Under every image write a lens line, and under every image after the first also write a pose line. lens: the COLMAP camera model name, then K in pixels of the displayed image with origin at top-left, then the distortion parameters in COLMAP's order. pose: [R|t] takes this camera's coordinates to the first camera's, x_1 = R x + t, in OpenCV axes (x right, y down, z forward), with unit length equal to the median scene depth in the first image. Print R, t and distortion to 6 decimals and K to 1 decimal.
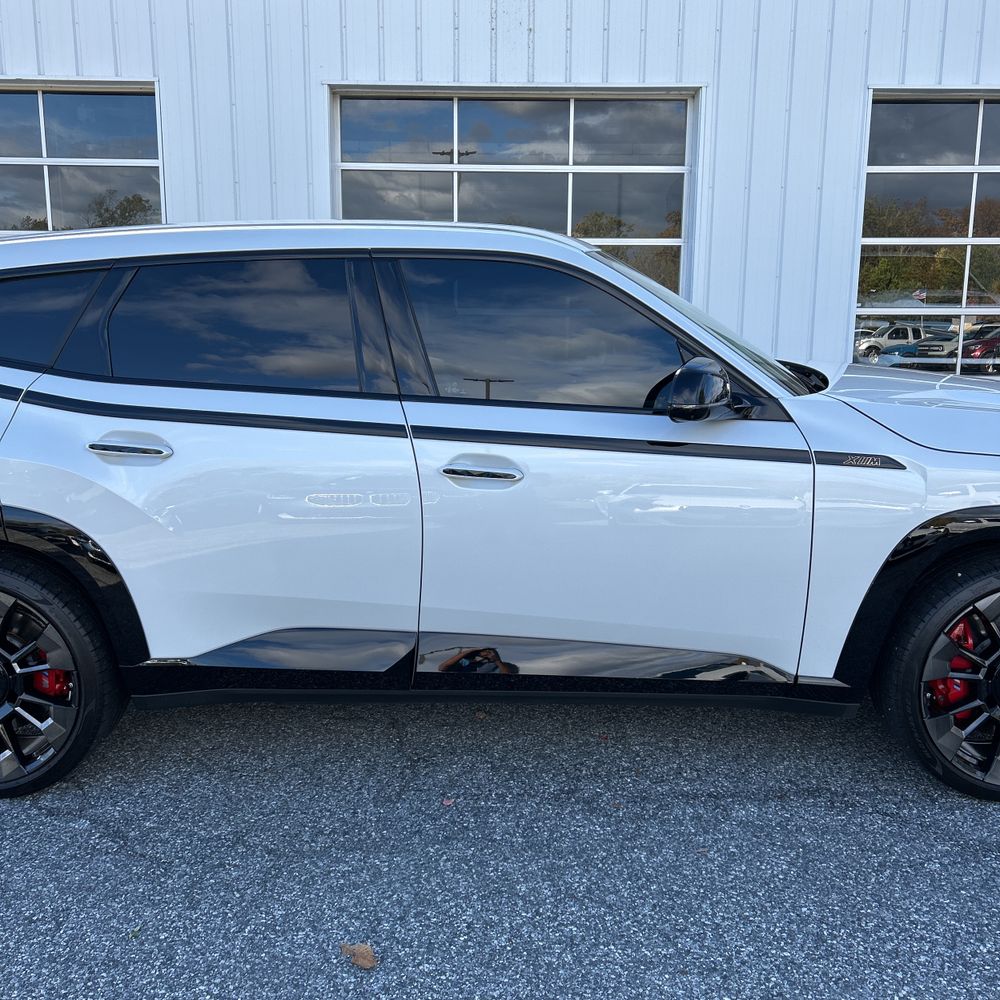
lens RADIAL K [[1001.3, 0, 496.5], [0, 1001.3, 494.4], [0, 0, 1]] dist [0.039515, -0.033414]
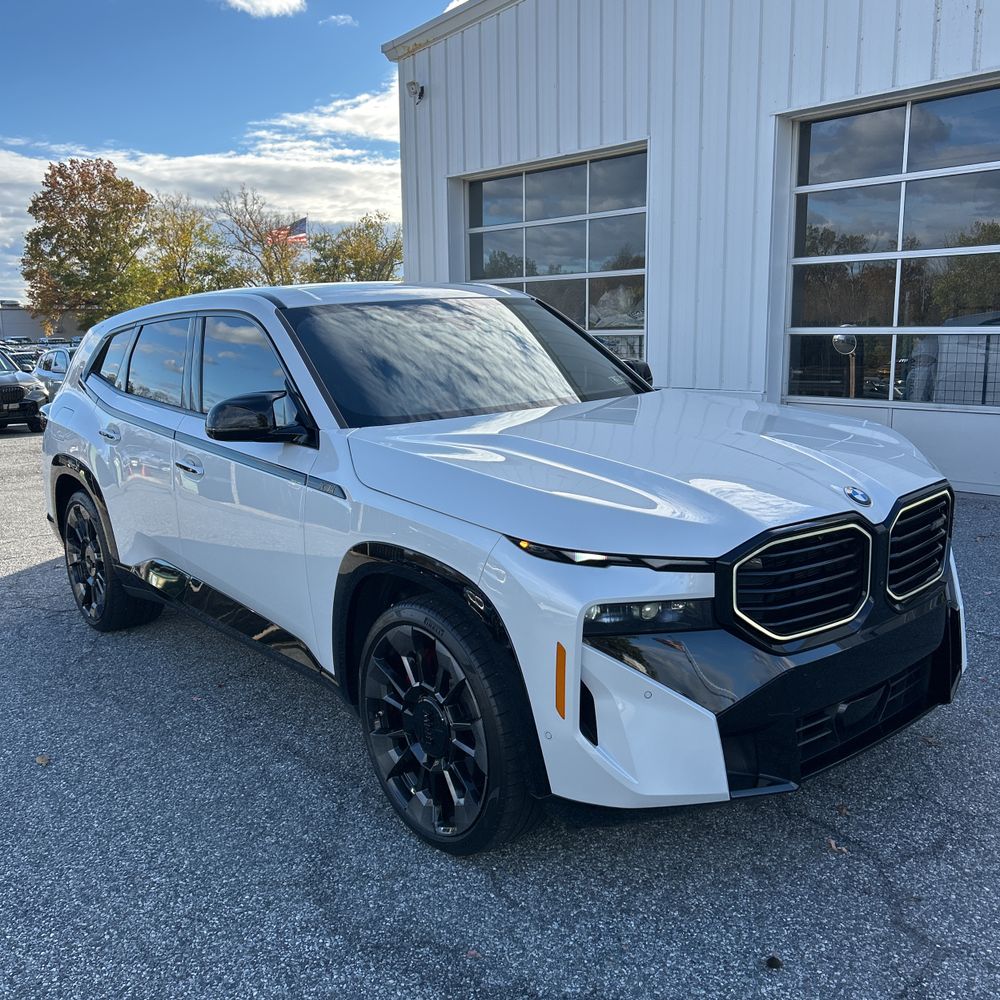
lens RADIAL K [[1004.2, 0, 513.3], [0, 1004.2, 503.5], [0, 0, 1]] dist [0.024528, 0.004924]
pose [[0.654846, 0.118432, -0.746426, 1.286709], [-0.122577, 0.991212, 0.049733, -0.091834], [0.745756, 0.058927, 0.663608, 0.382102]]
